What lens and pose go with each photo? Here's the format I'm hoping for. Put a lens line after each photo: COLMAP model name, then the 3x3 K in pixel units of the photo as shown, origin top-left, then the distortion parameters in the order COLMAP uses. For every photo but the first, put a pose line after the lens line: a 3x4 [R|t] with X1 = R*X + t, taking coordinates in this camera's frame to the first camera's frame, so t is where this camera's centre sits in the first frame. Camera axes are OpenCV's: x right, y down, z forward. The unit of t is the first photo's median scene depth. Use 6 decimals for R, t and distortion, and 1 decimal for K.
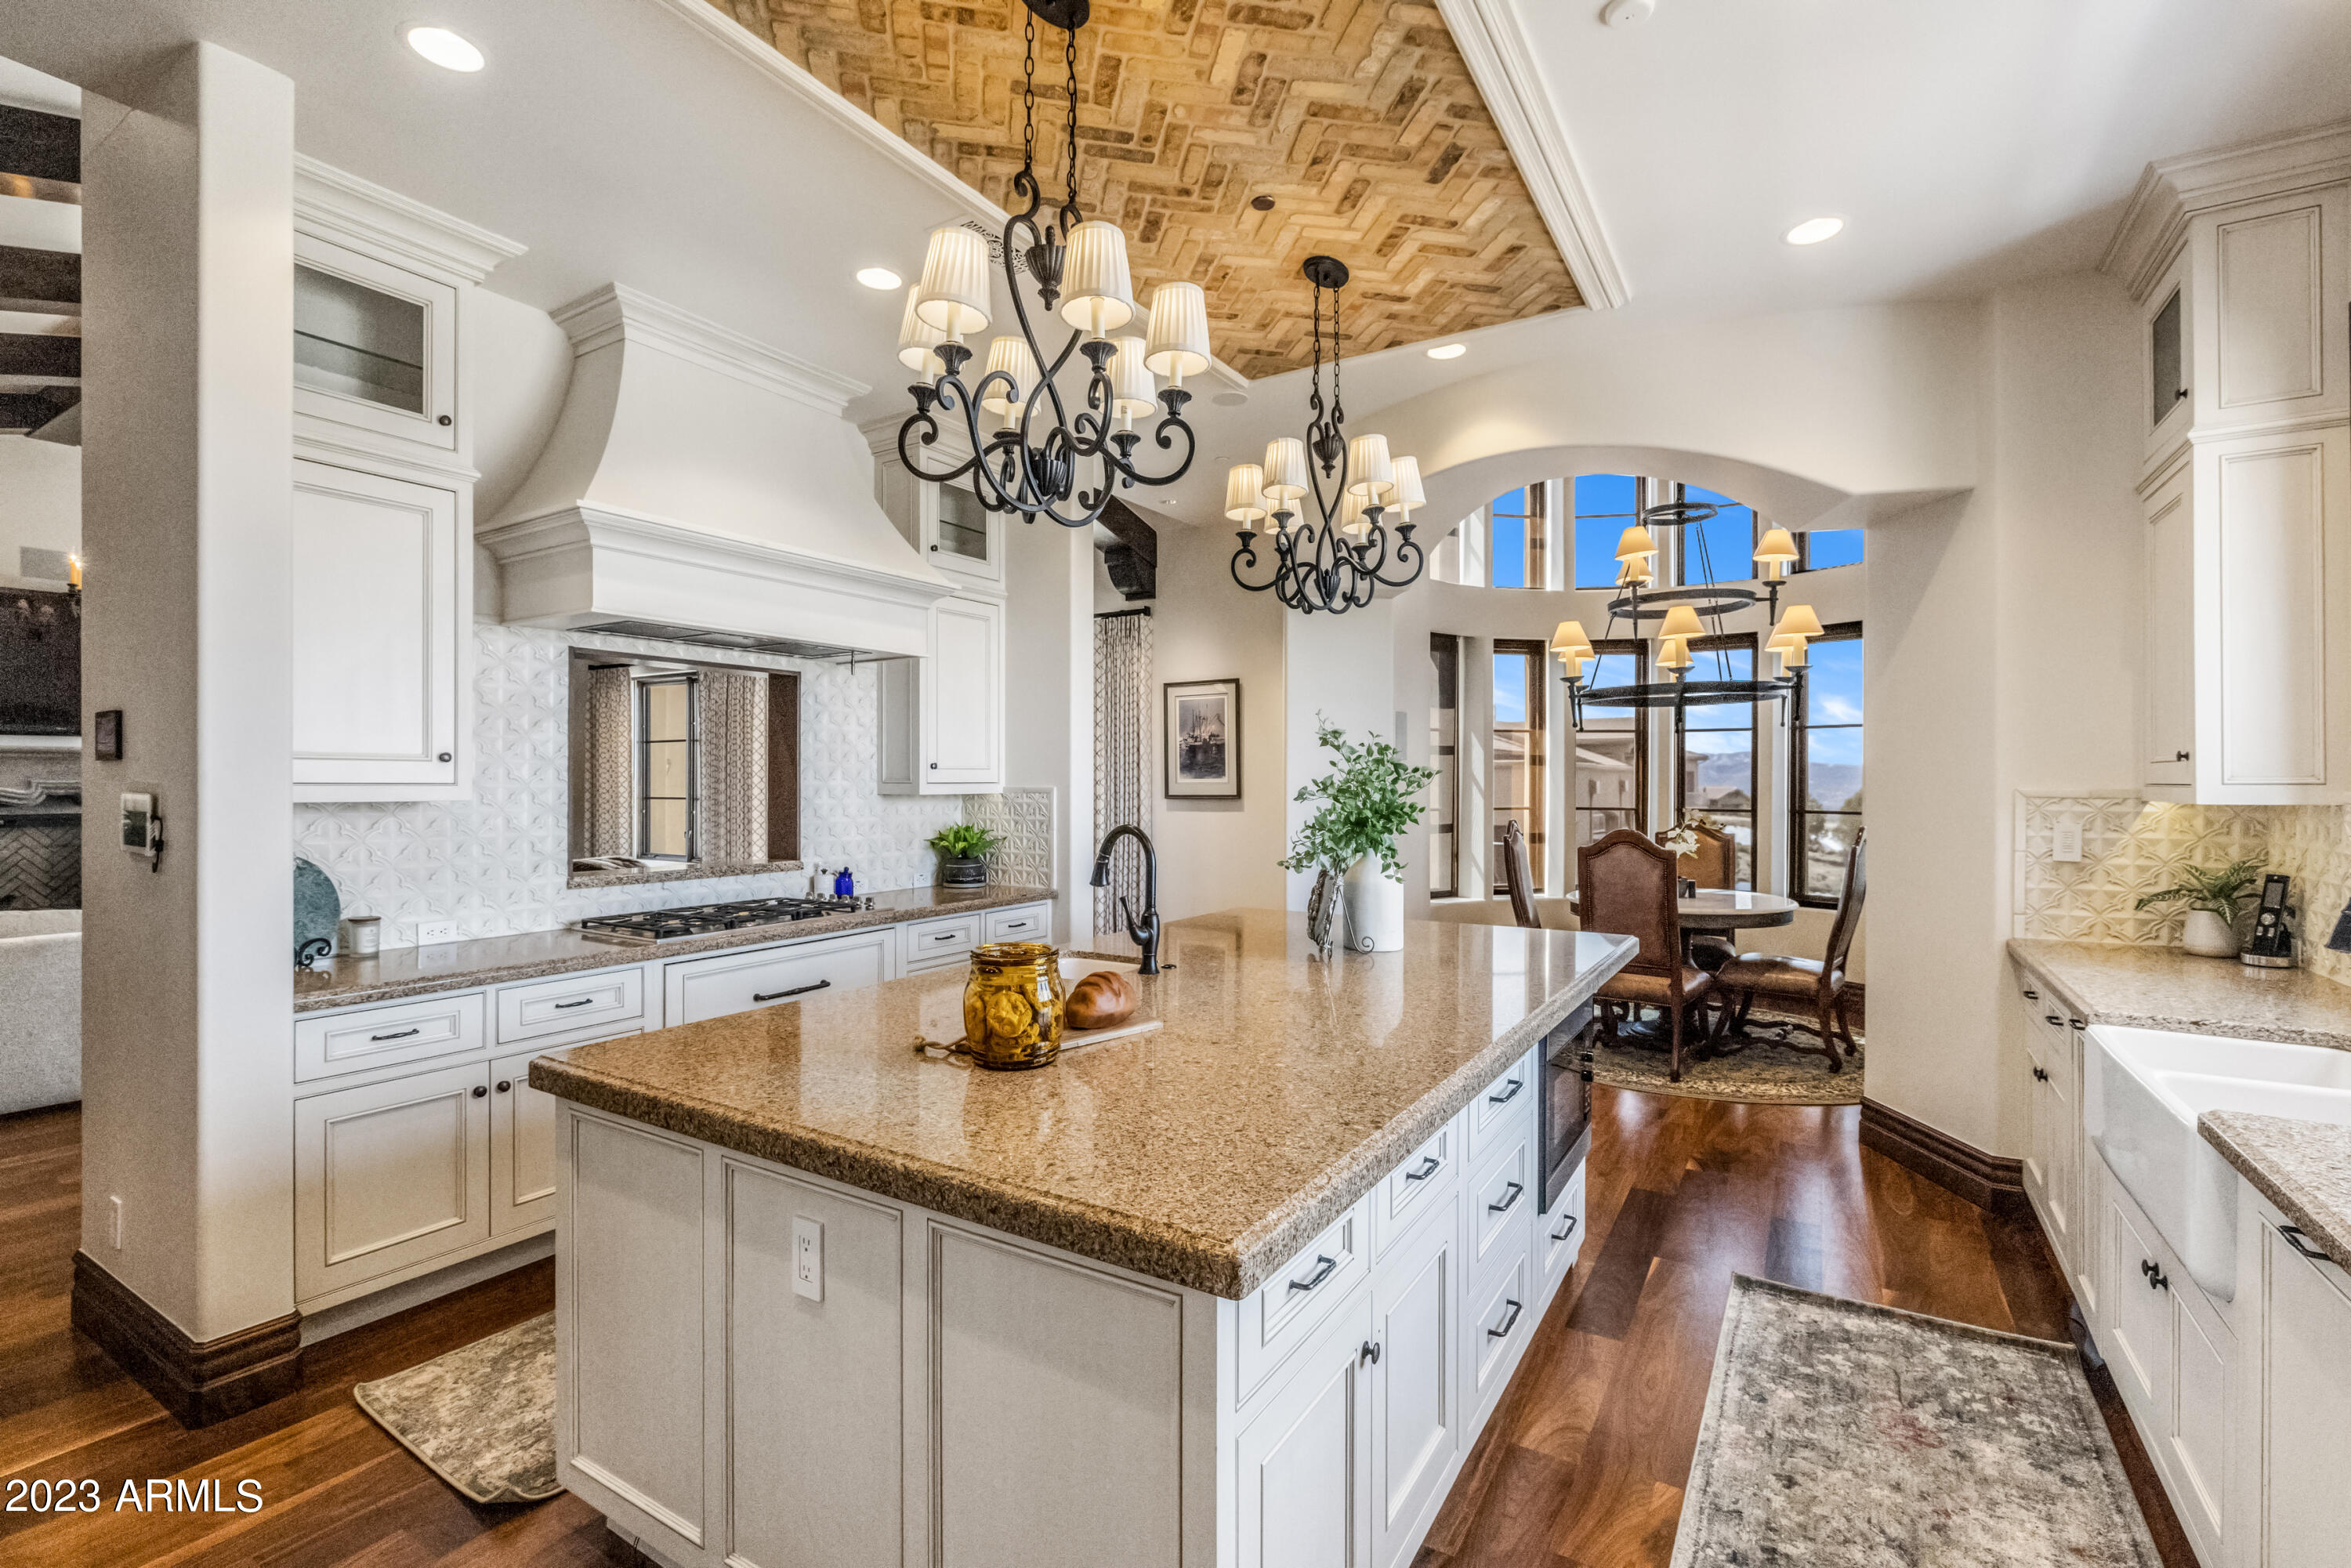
lens RADIAL K [[1025.1, 0, 1250.2], [0, 1025.1, 772.9], [0, 0, 1]] dist [-0.039829, 0.000102]
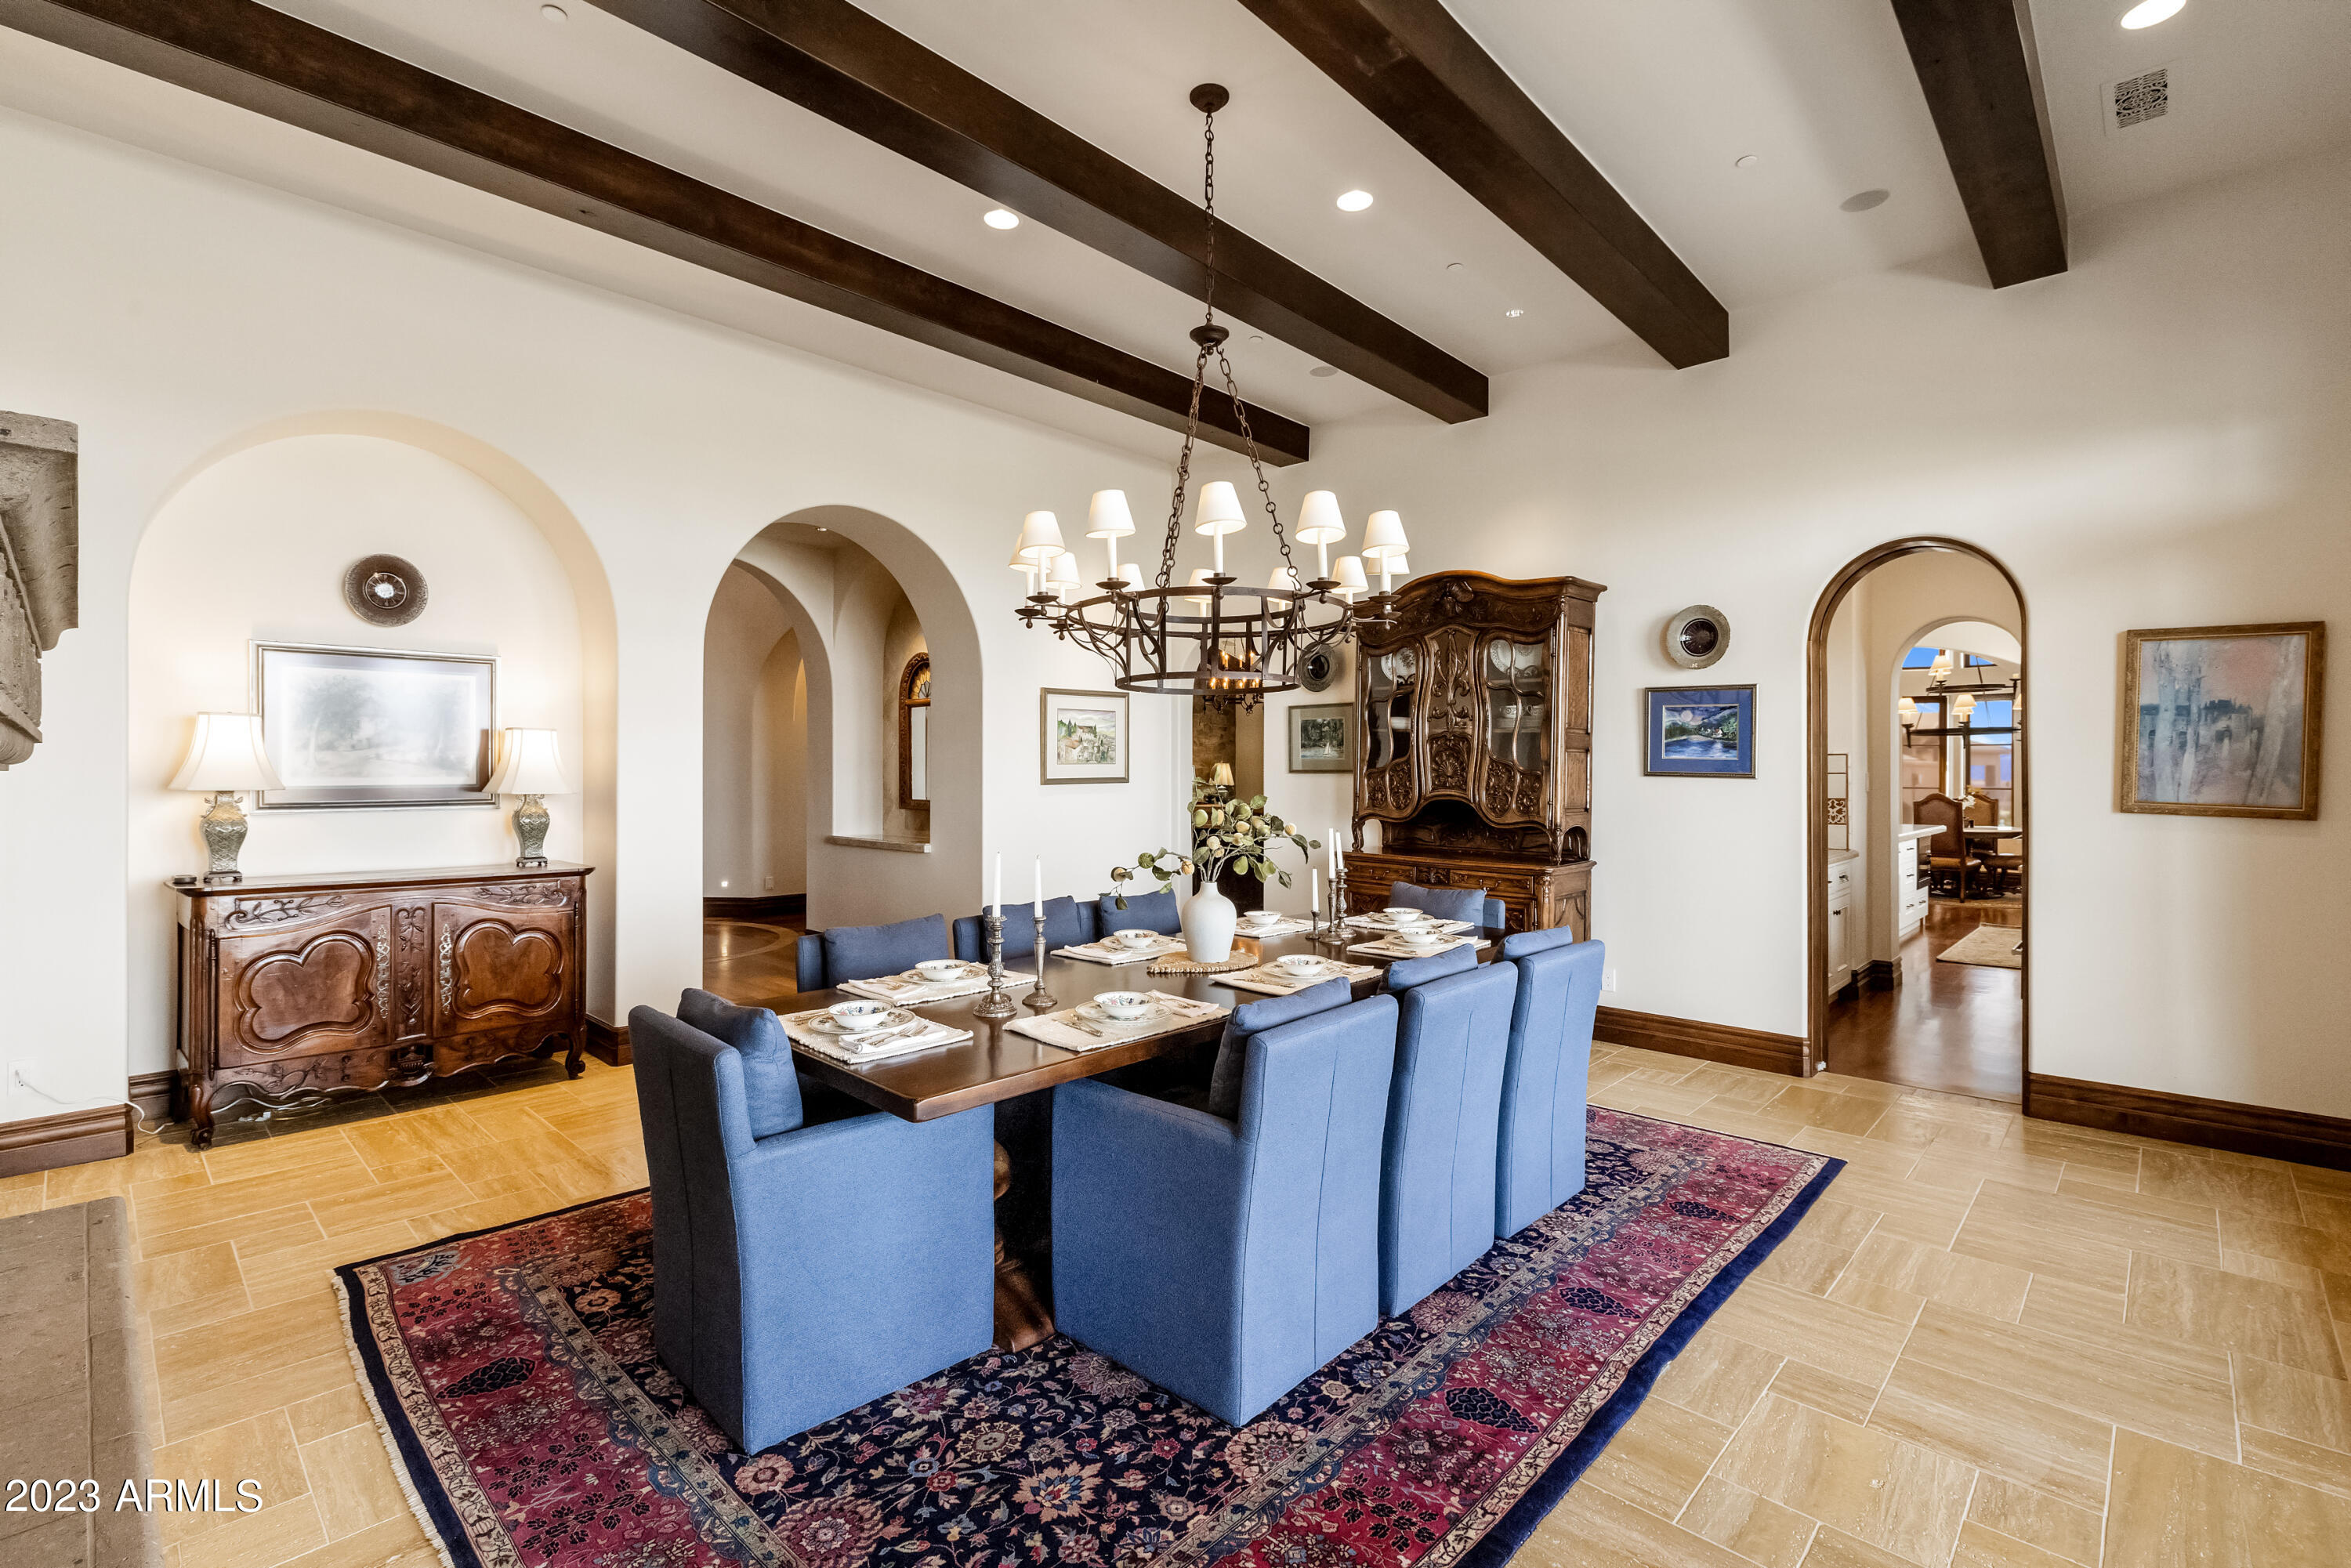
lens RADIAL K [[1032.1, 0, 1186.2], [0, 1032.1, 779.4], [0, 0, 1]] dist [-0.000618, -0.000001]
pose [[0.968205, 0.004732, -0.250112, -0.667684], [-0.003132, 0.999972, 0.006797, 0.014762], [0.250137, -0.005797, 0.968193, -1.621380]]
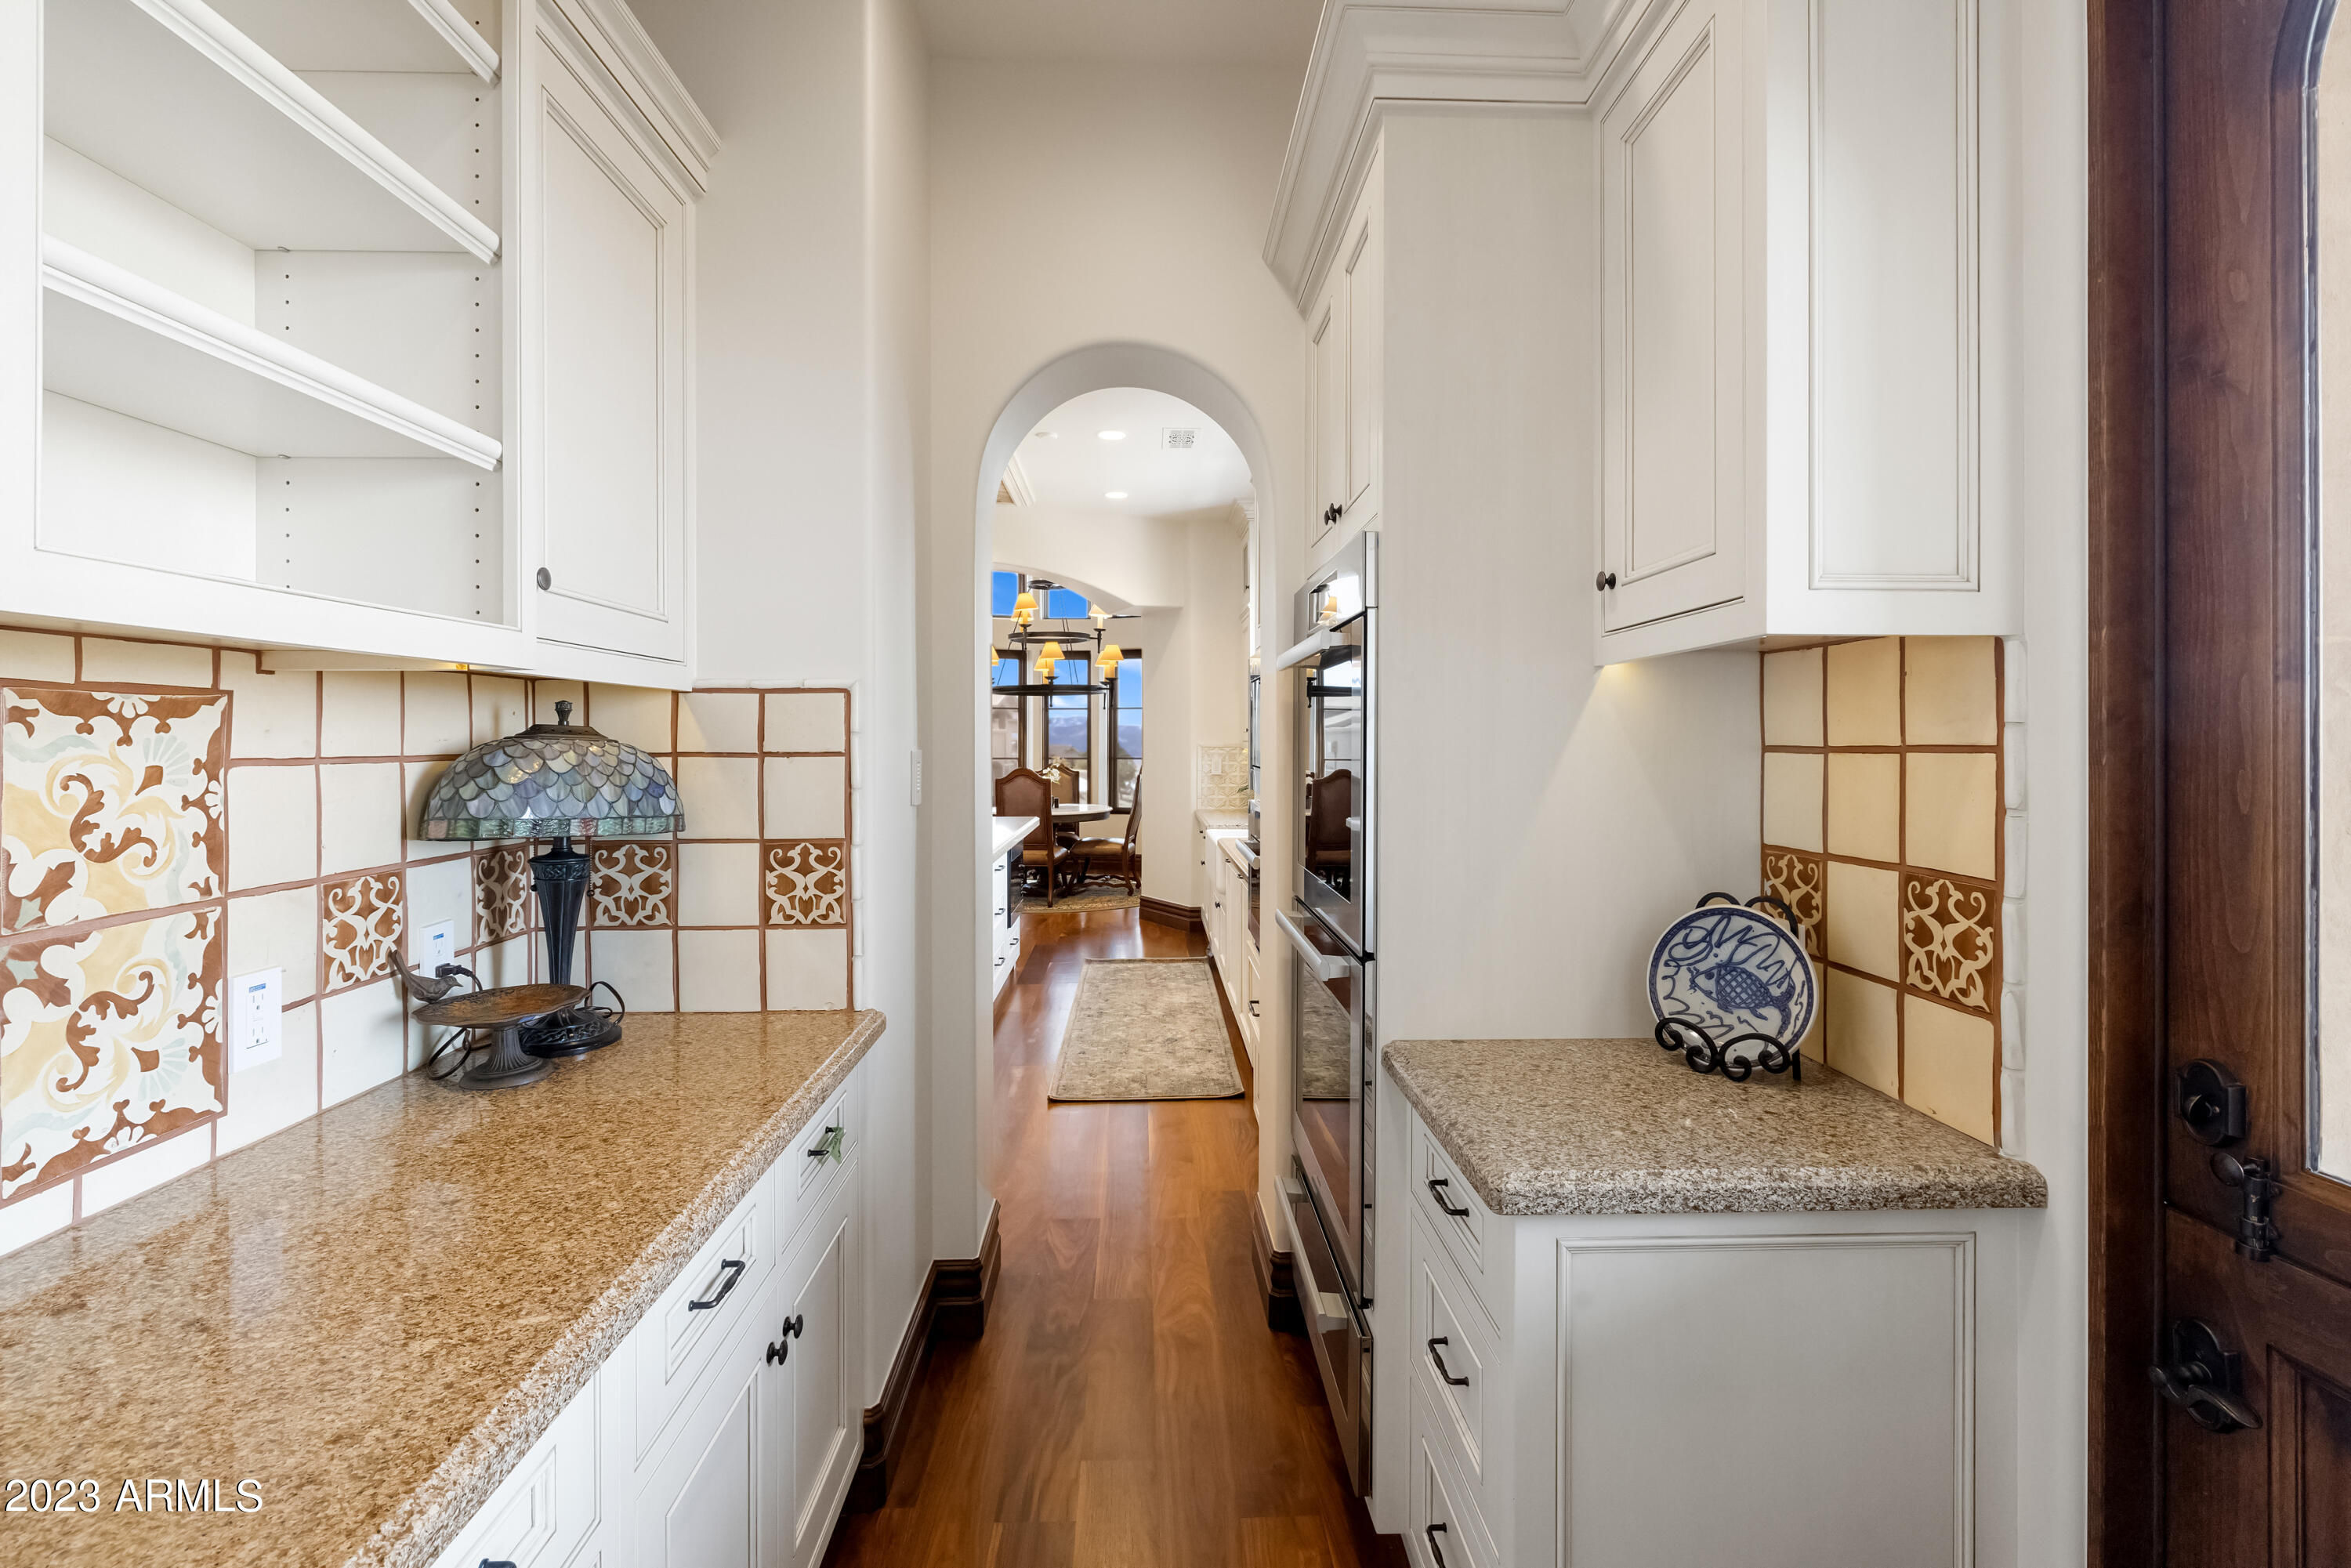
lens RADIAL K [[989.6, 0, 1174.2], [0, 989.6, 747.4], [0, 0, 1]] dist [-0.014222, -0.000049]
pose [[0.853576, -0.009535, 0.520881, -0.291297], [0.000854, 0.999857, 0.016903, -0.007892], [-0.520967, -0.013983, 0.853462, -0.580553]]
